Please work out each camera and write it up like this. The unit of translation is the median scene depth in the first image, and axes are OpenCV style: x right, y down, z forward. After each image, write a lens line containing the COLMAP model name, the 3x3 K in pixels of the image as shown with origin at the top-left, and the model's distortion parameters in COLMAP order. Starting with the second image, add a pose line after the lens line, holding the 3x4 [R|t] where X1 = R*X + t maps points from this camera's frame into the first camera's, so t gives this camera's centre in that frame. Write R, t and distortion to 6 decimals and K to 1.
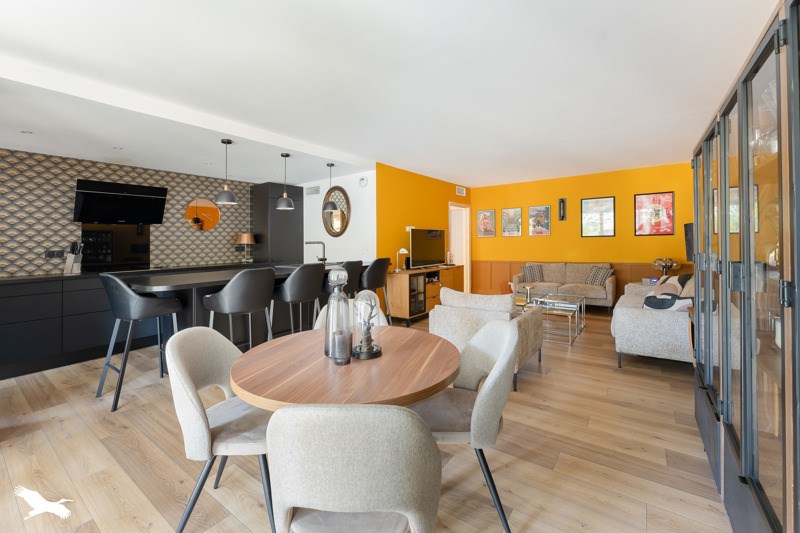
lens RADIAL K [[334.8, 0, 398.2], [0, 334.8, 239.0], [0, 0, 1]] dist [0.000624, 0.000436]
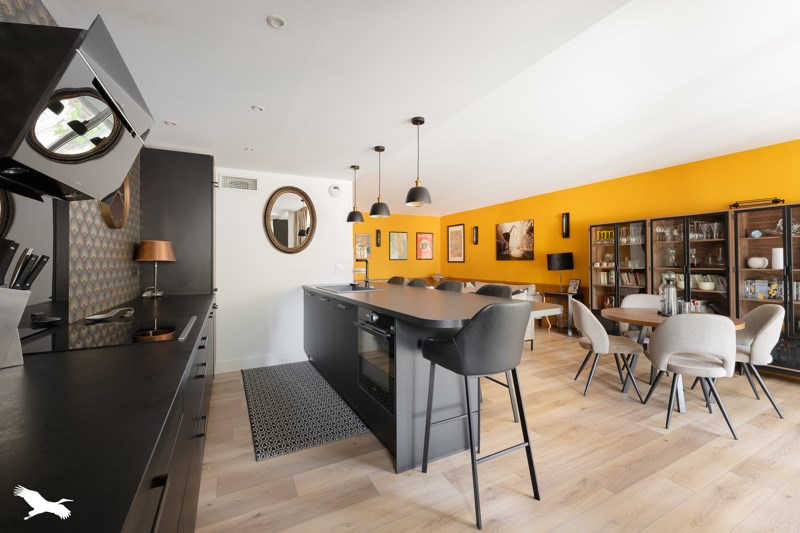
lens RADIAL K [[334.8, 0, 400.7], [0, 334.8, 261.9], [0, 0, 1]] dist [0.000624, 0.000436]
pose [[0.439305, 0.010540, 0.898276, -0.745563], [-0.000480, 0.999934, -0.011498, 0.019756], [-0.898338, 0.004620, 0.439281, 0.446591]]
